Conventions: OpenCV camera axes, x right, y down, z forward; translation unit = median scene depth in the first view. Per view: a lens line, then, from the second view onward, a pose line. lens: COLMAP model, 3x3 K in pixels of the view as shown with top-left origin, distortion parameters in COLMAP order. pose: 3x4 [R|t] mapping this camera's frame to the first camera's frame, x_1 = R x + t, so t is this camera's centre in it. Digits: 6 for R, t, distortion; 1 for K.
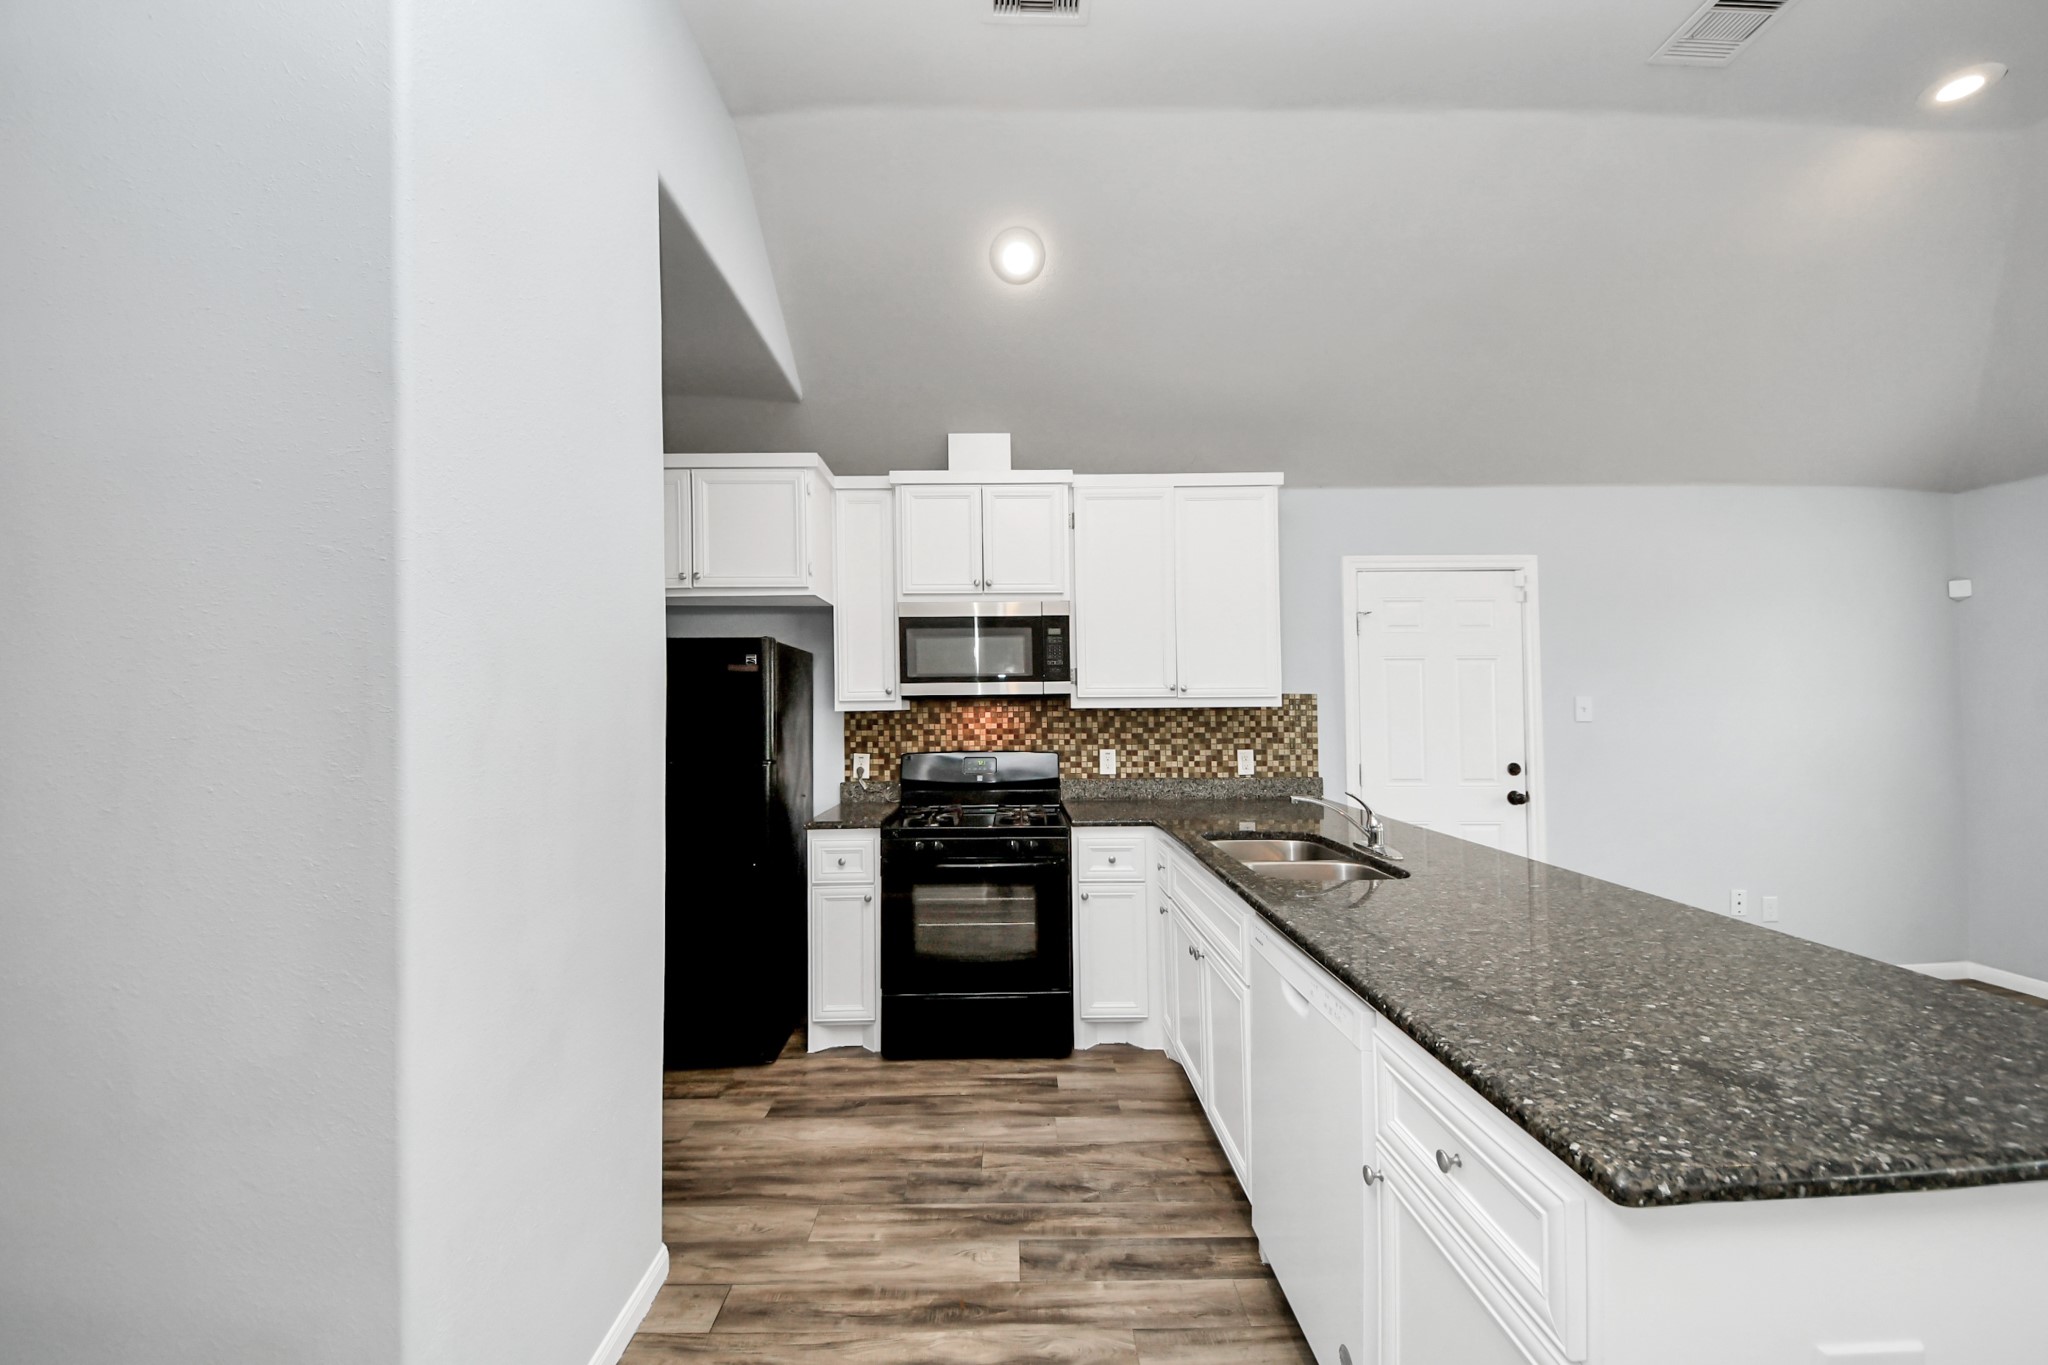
lens RADIAL K [[789.4, 0, 993.1], [0, 789.4, 678.0], [0, 0, 1]] dist [0.058705, -0.029531]
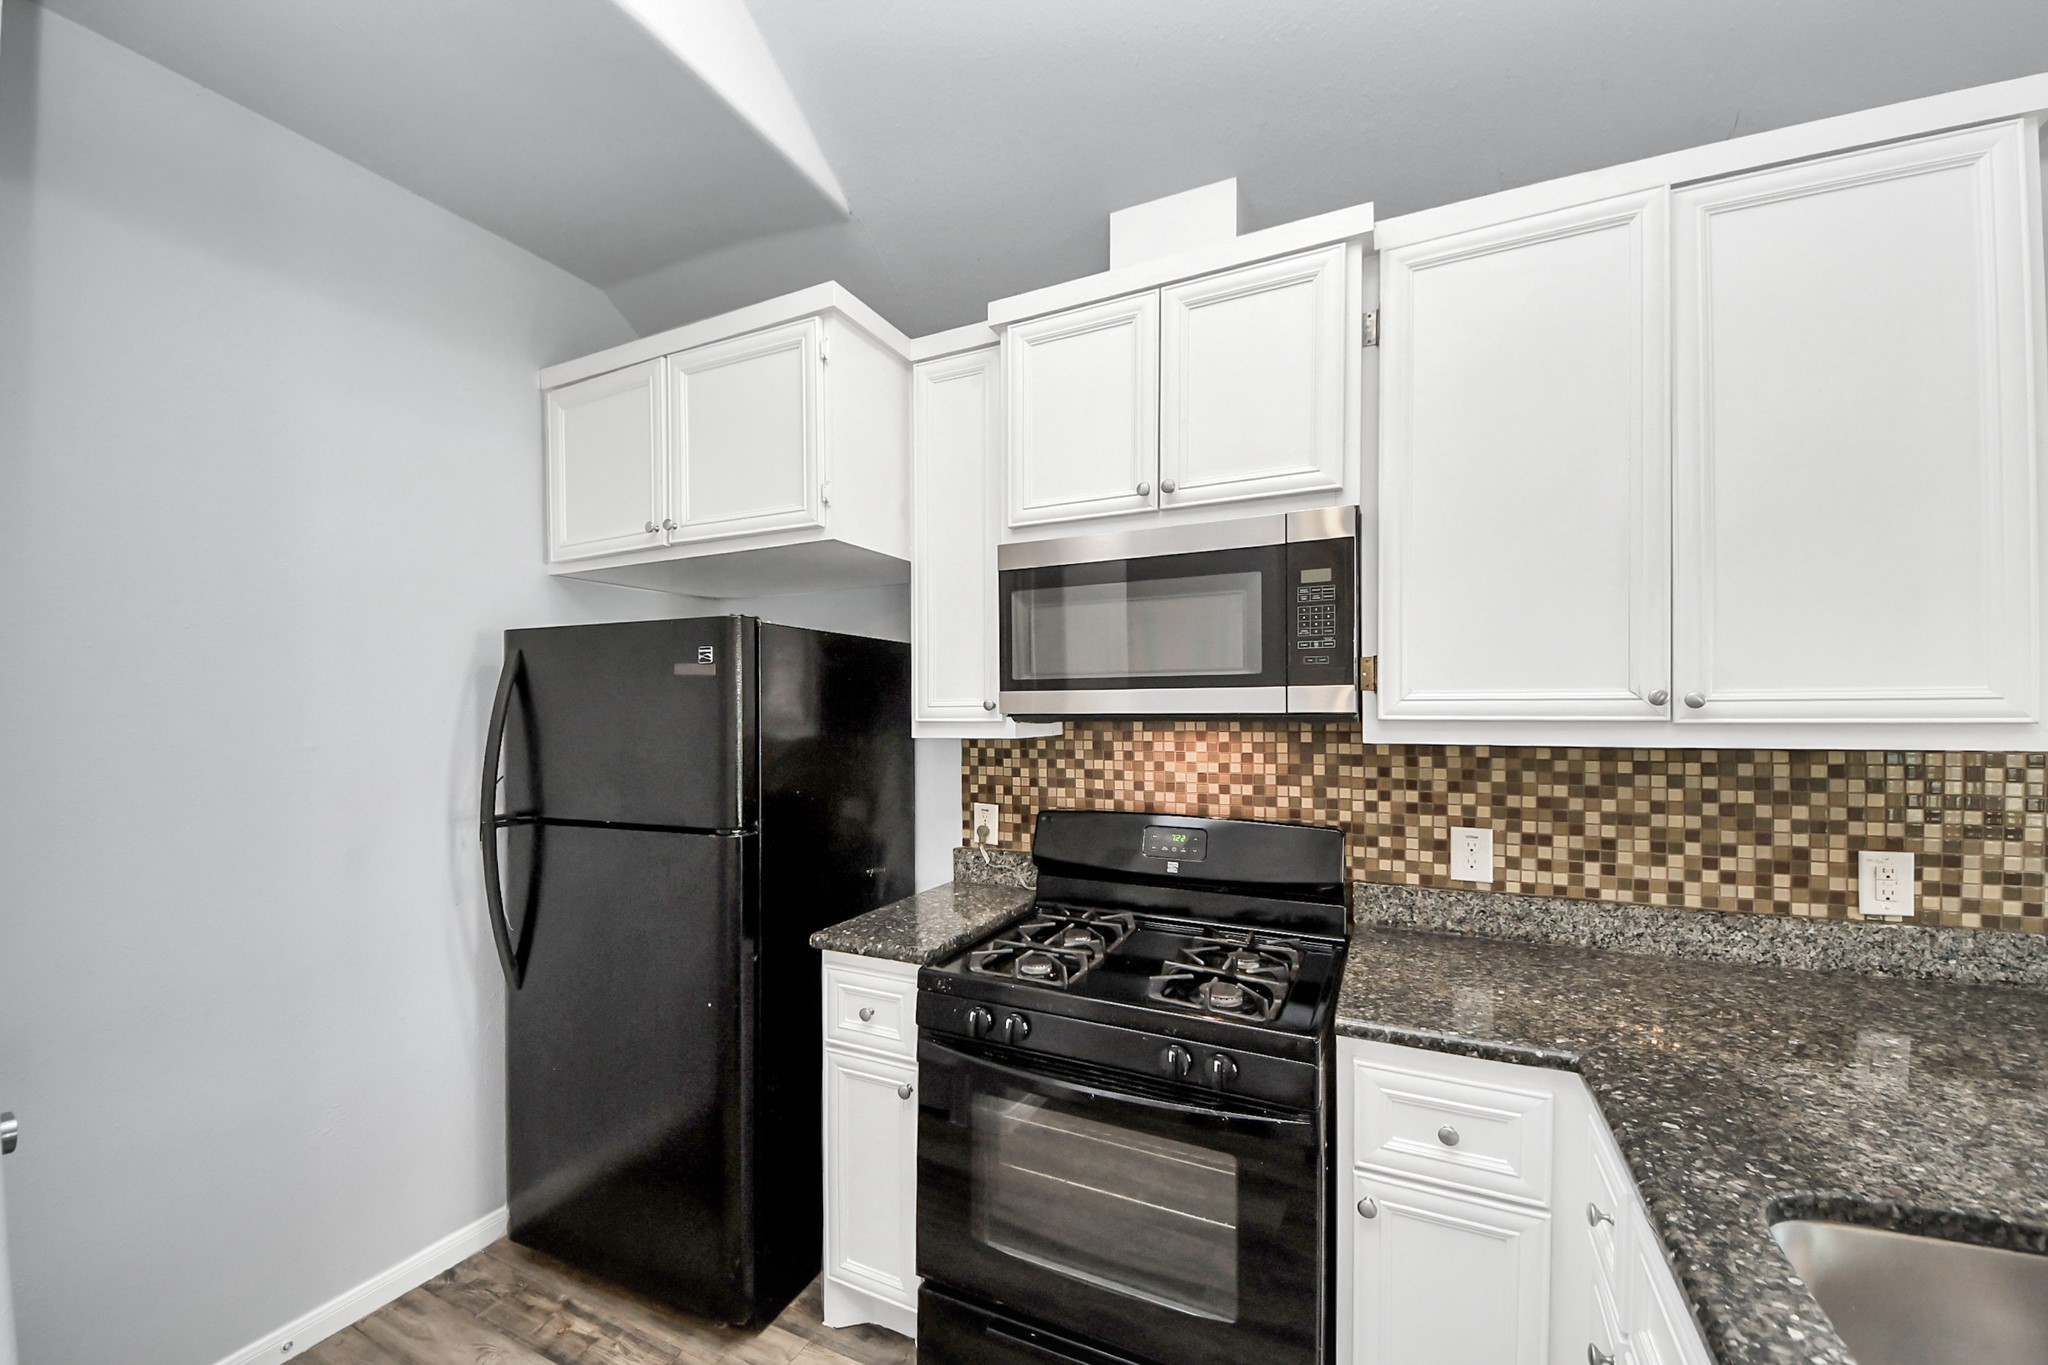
lens RADIAL K [[764.4, 0, 960.8], [0, 764.4, 709.1], [0, 0, 1]] dist [0.057358, -0.035625]
pose [[0.885180, 0.006240, -0.465206, 0.091043], [0.014911, 0.999016, 0.041773, -0.003388], [0.465009, -0.043913, 0.884216, 0.455000]]
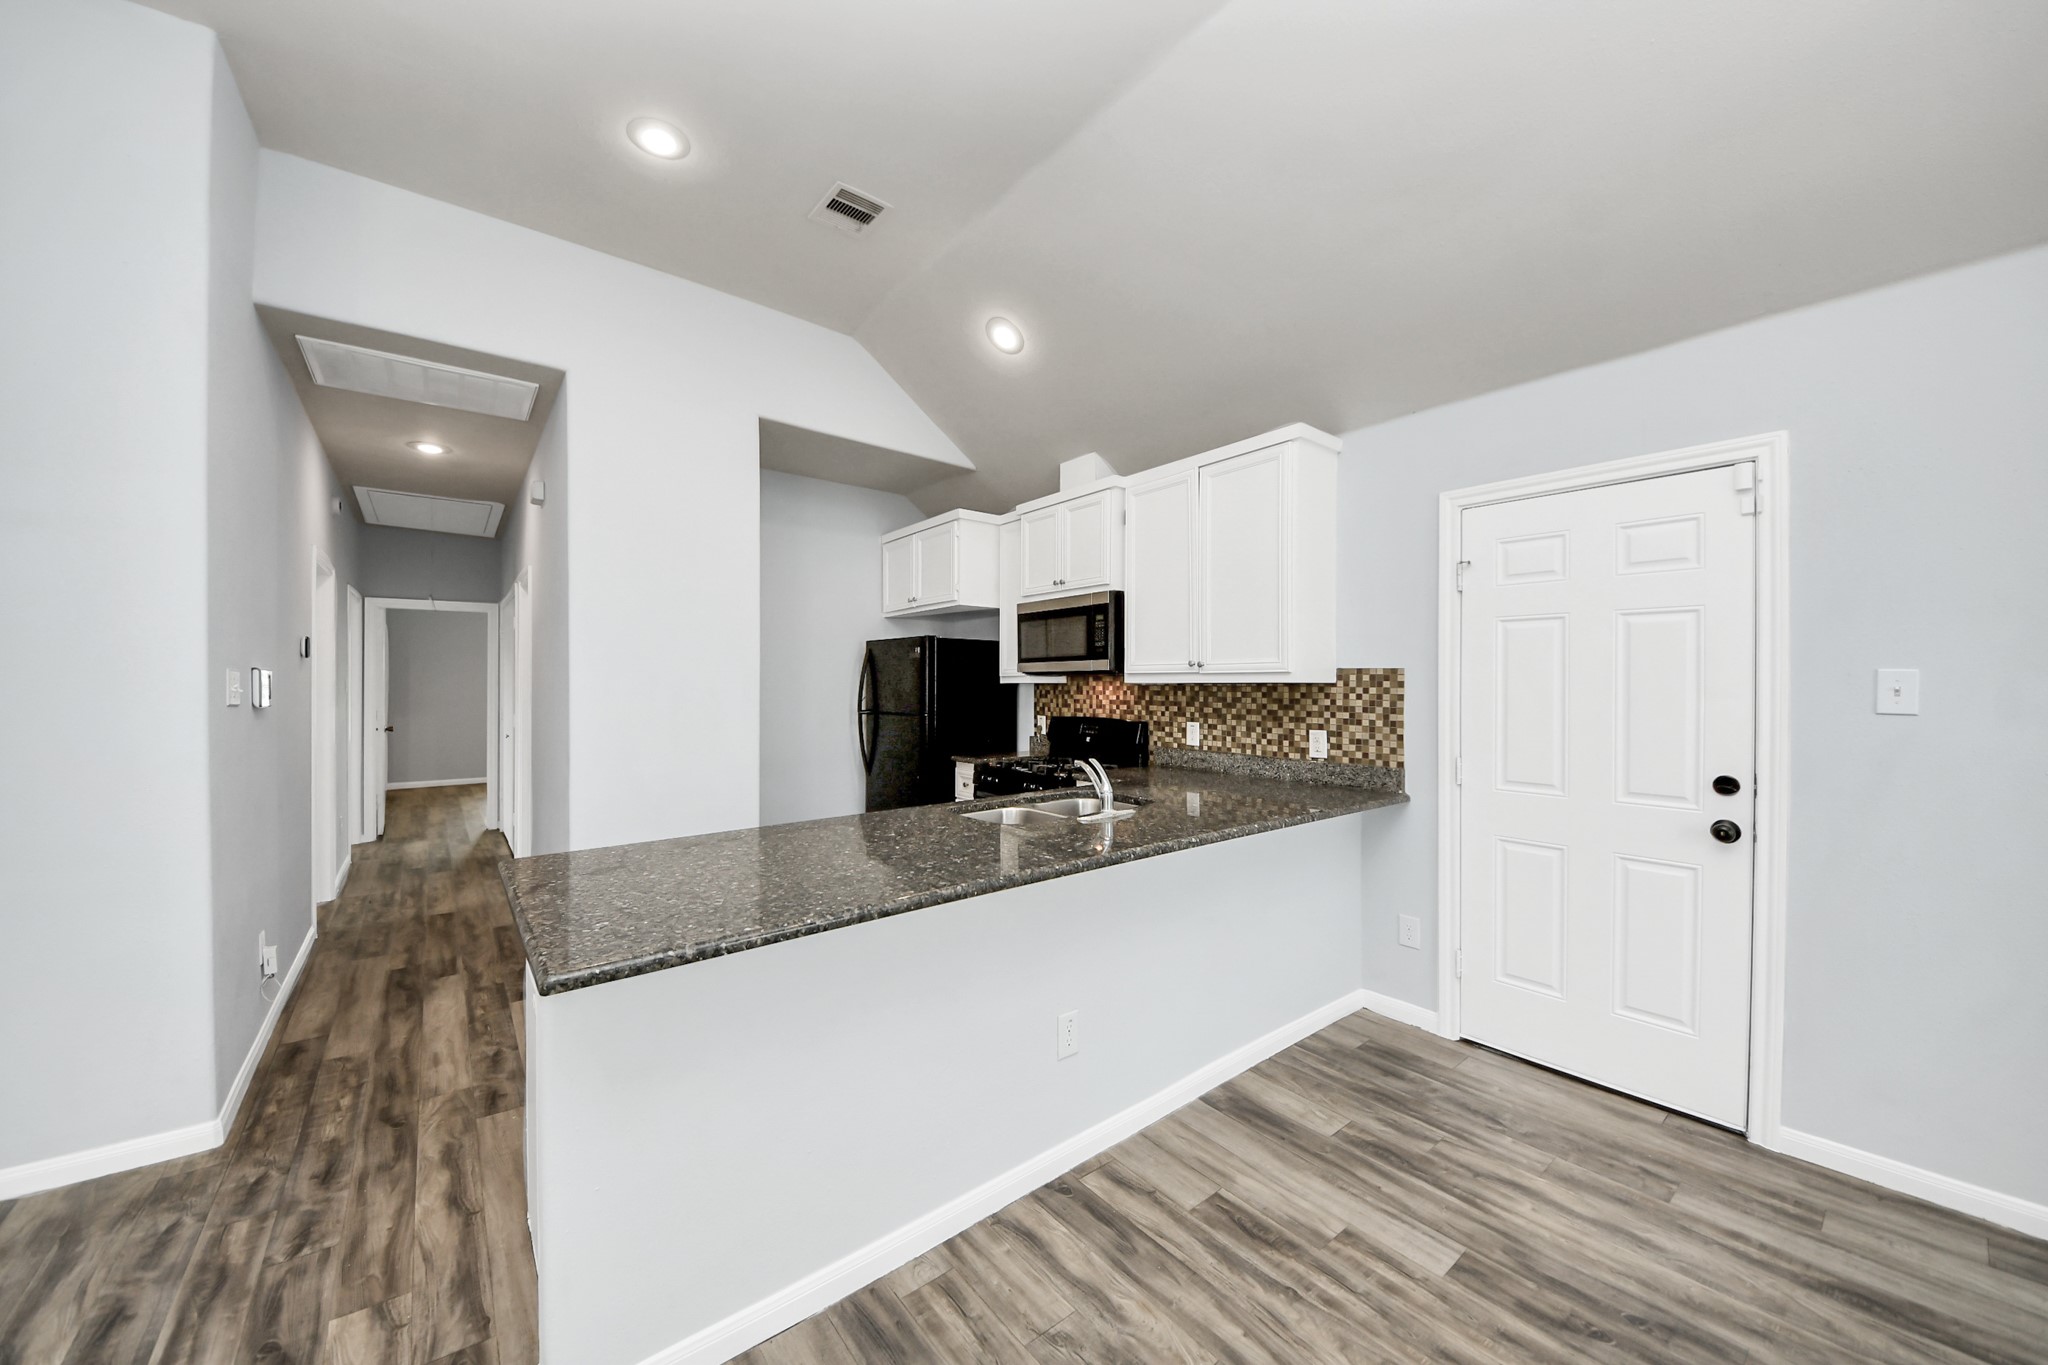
lens RADIAL K [[789.4, 0, 993.1], [0, 789.4, 678.0], [0, 0, 1]] dist [0.058705, -0.029531]
pose [[0.551493, 0.003373, -0.834173, 0.881366], [0.021355, 0.999607, 0.018161, 0.006150], [0.833906, -0.027830, 0.551204, 0.192191]]
